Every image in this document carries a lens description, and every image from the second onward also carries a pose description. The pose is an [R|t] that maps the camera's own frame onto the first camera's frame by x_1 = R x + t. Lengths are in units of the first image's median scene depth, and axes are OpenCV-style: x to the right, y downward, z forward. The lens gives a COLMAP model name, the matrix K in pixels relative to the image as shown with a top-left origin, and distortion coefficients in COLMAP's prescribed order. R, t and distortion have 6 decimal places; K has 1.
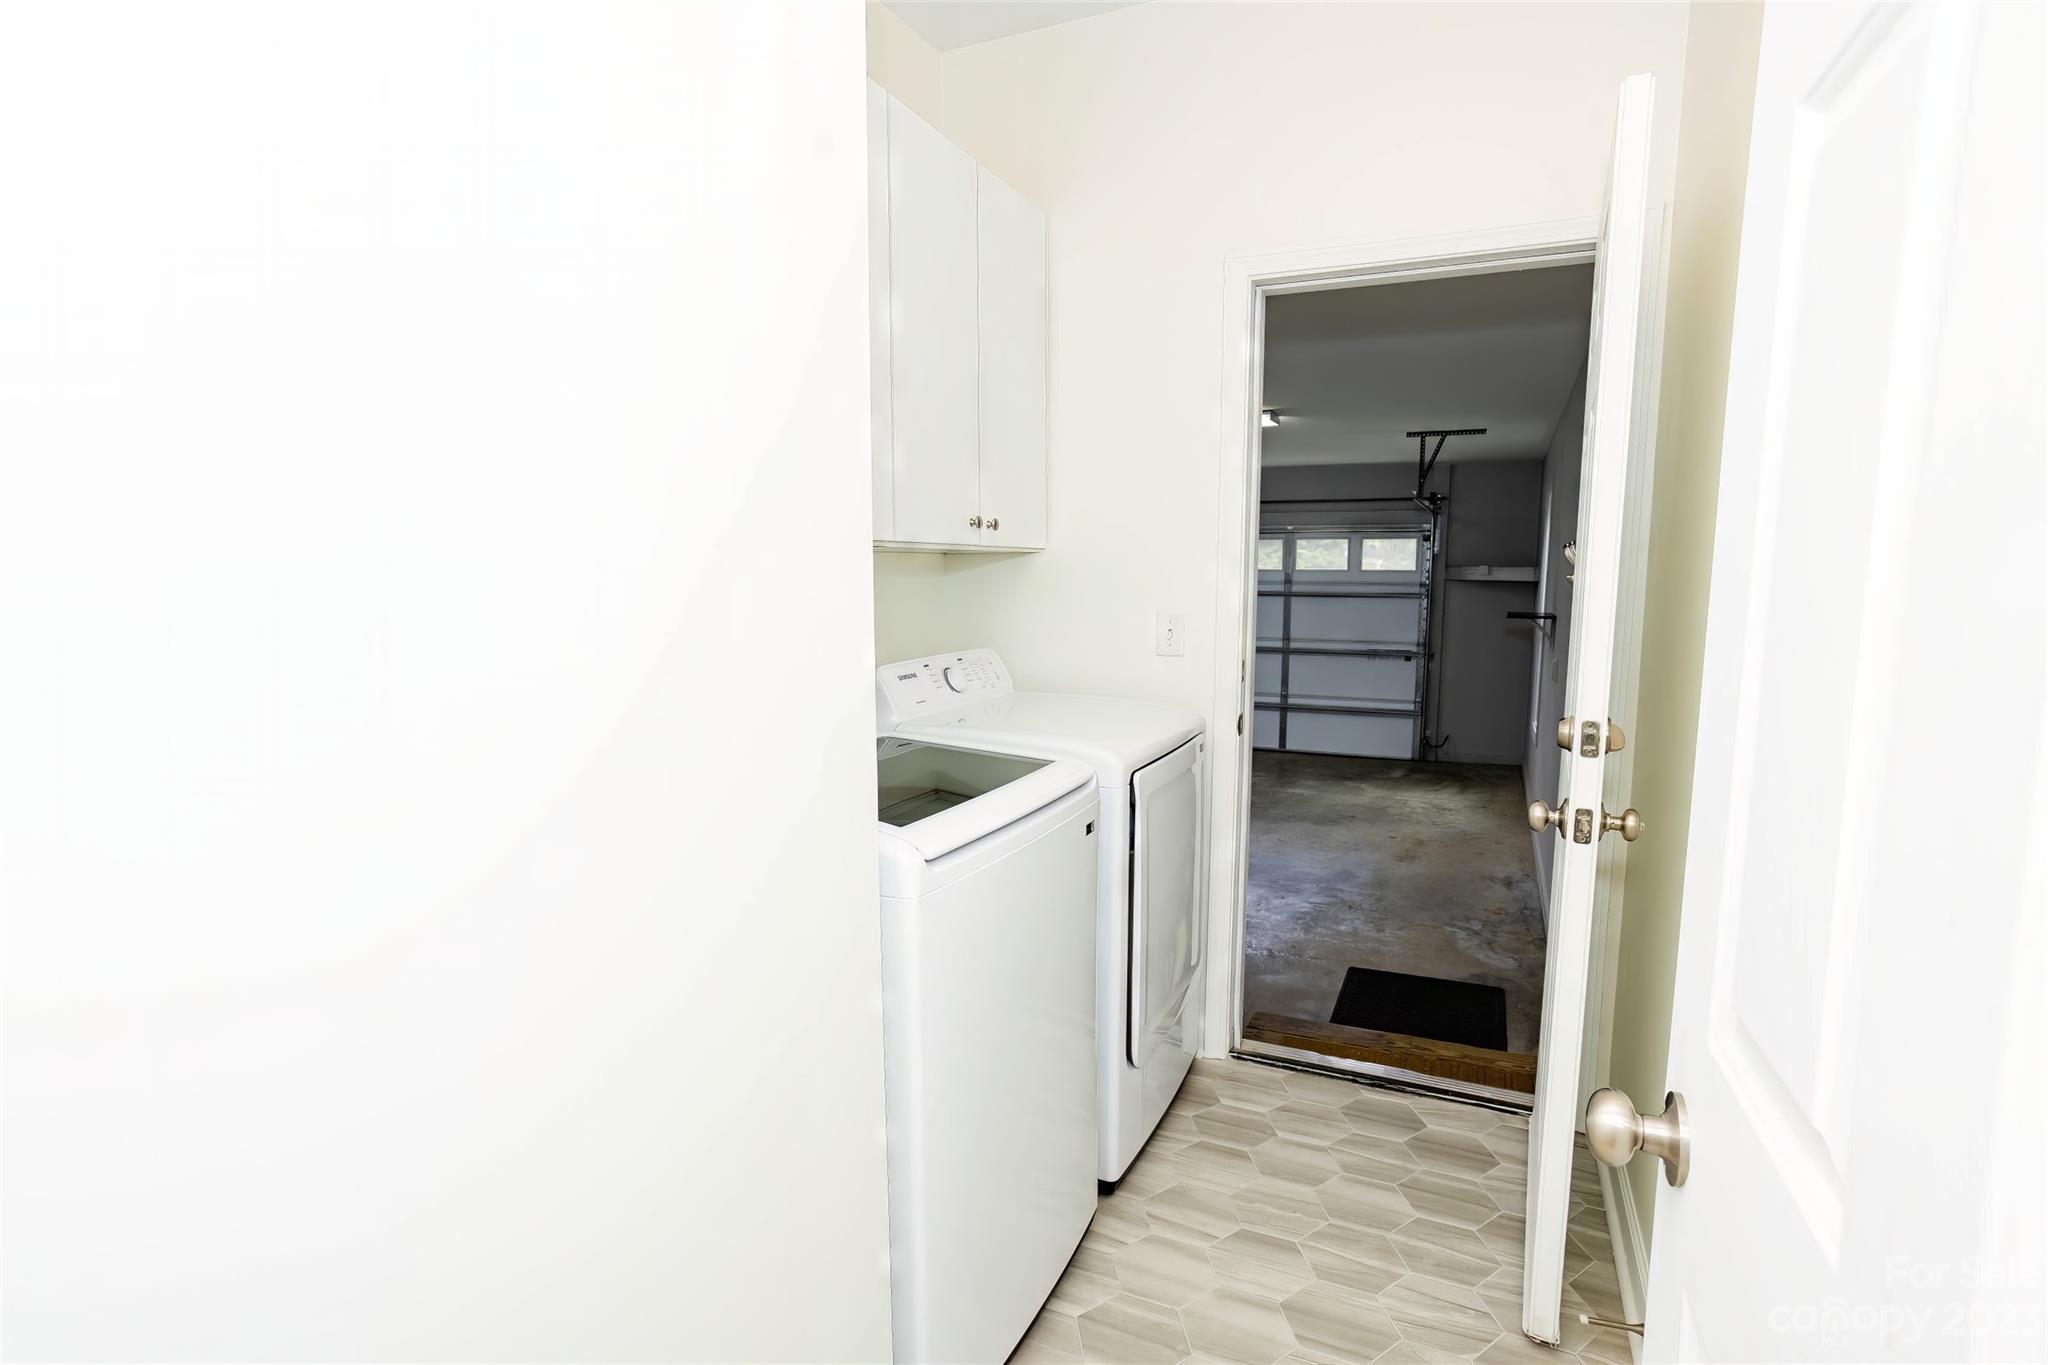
lens RADIAL K [[1021.0, 0, 1024.0], [0, 1021.0, 682.5], [0, 0, 1]] dist [-0.045926, 0.037815]
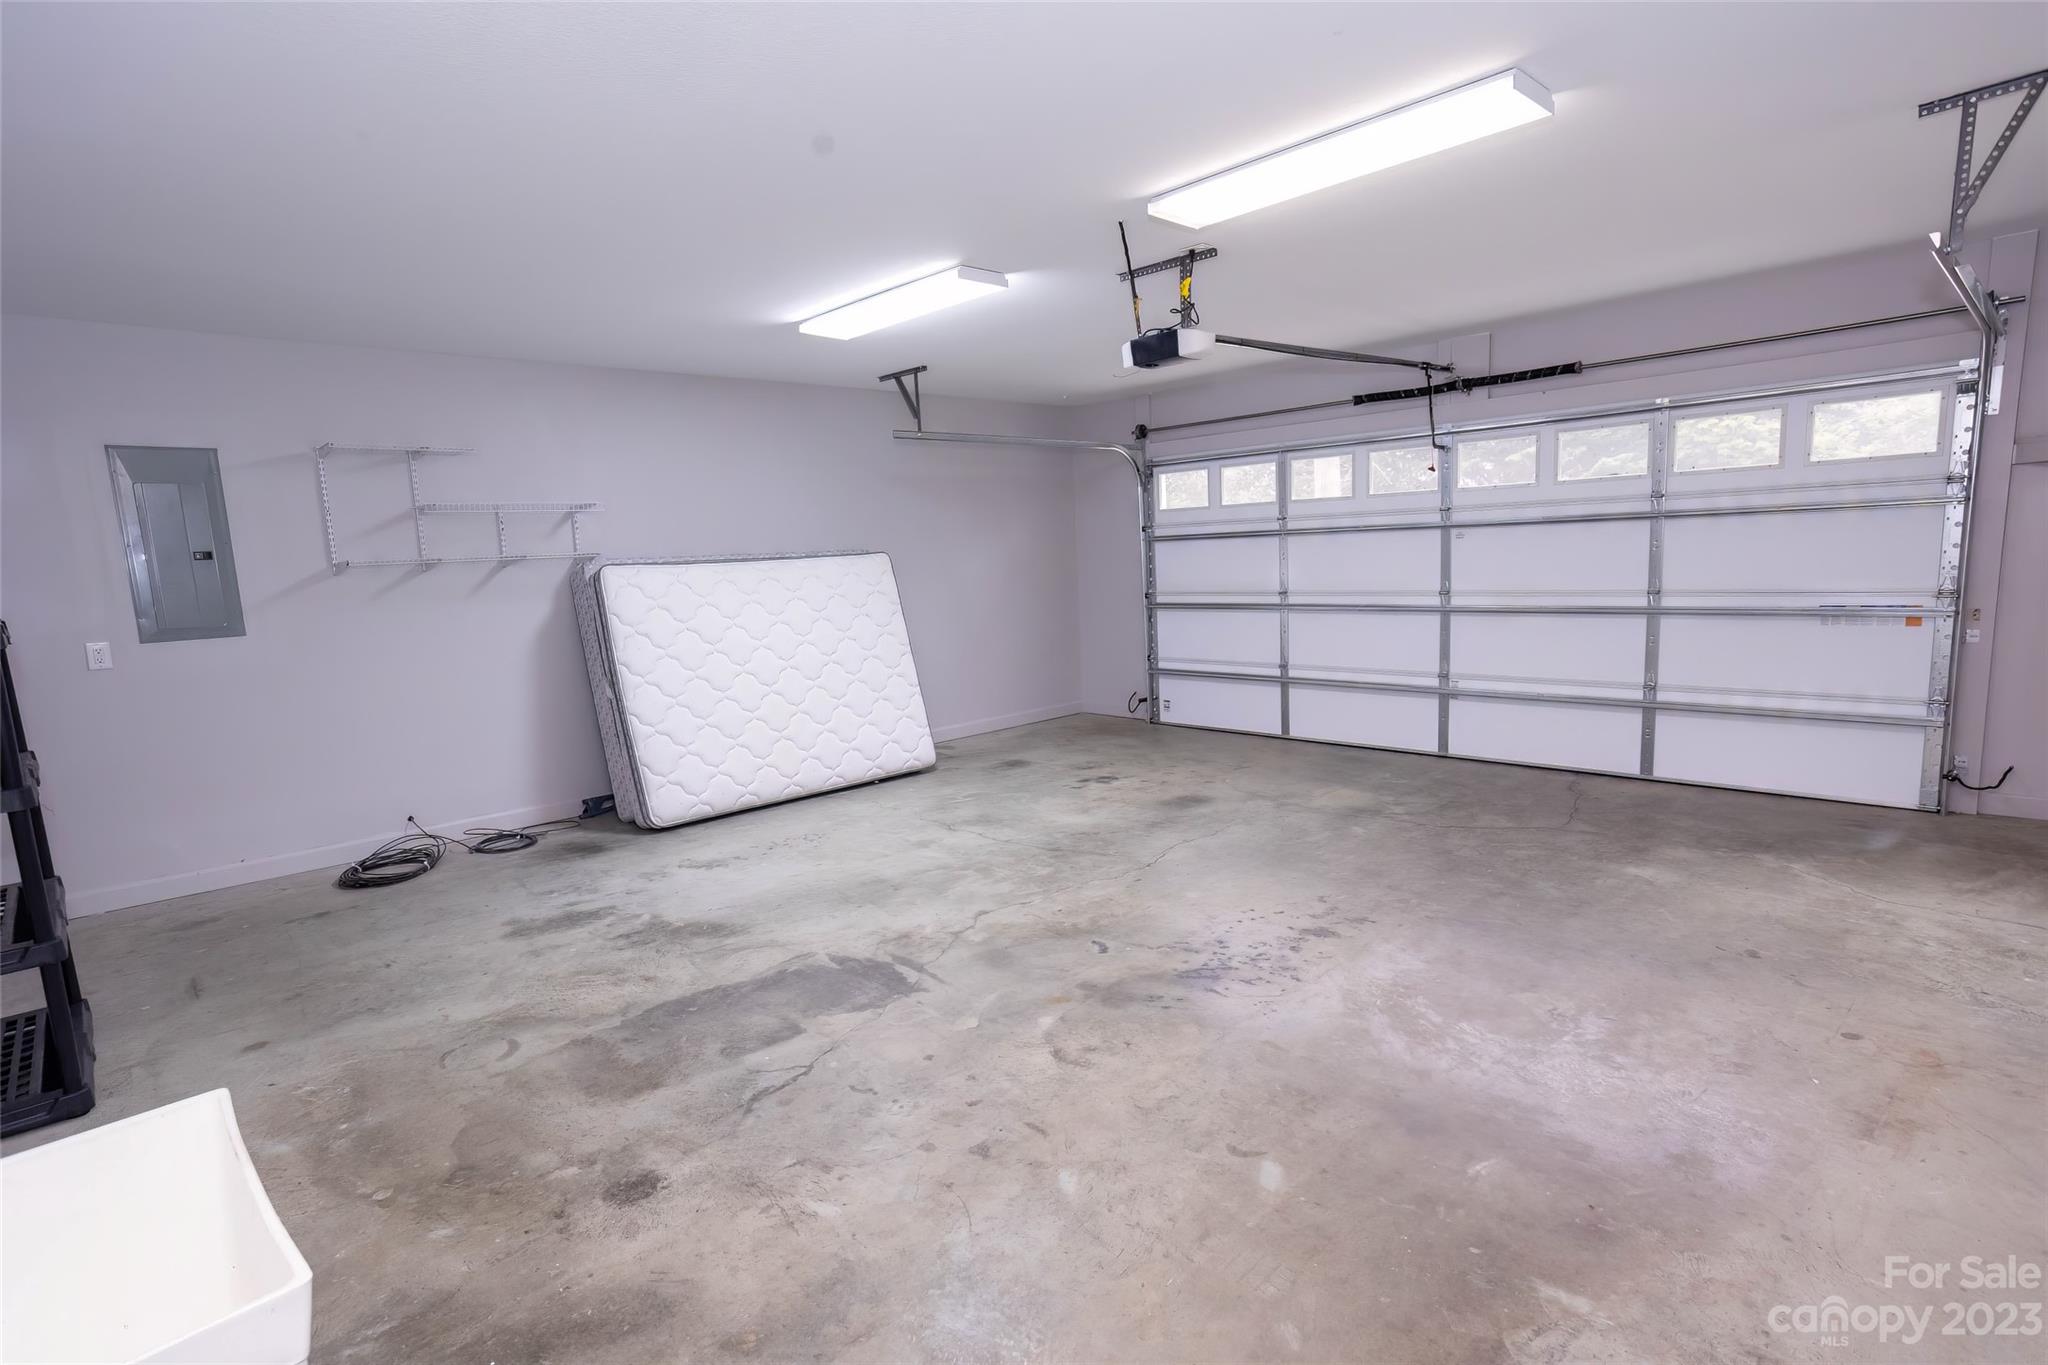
lens RADIAL K [[1021.0, 0, 1024.0], [0, 1021.0, 682.5], [0, 0, 1]] dist [-0.045926, 0.037815]
pose [[0.932331, 0.001748, -0.361603, 0.136906], [0.010362, 0.999449, 0.031548, -0.013142], [0.361459, -0.033160, 0.931798, 0.342771]]
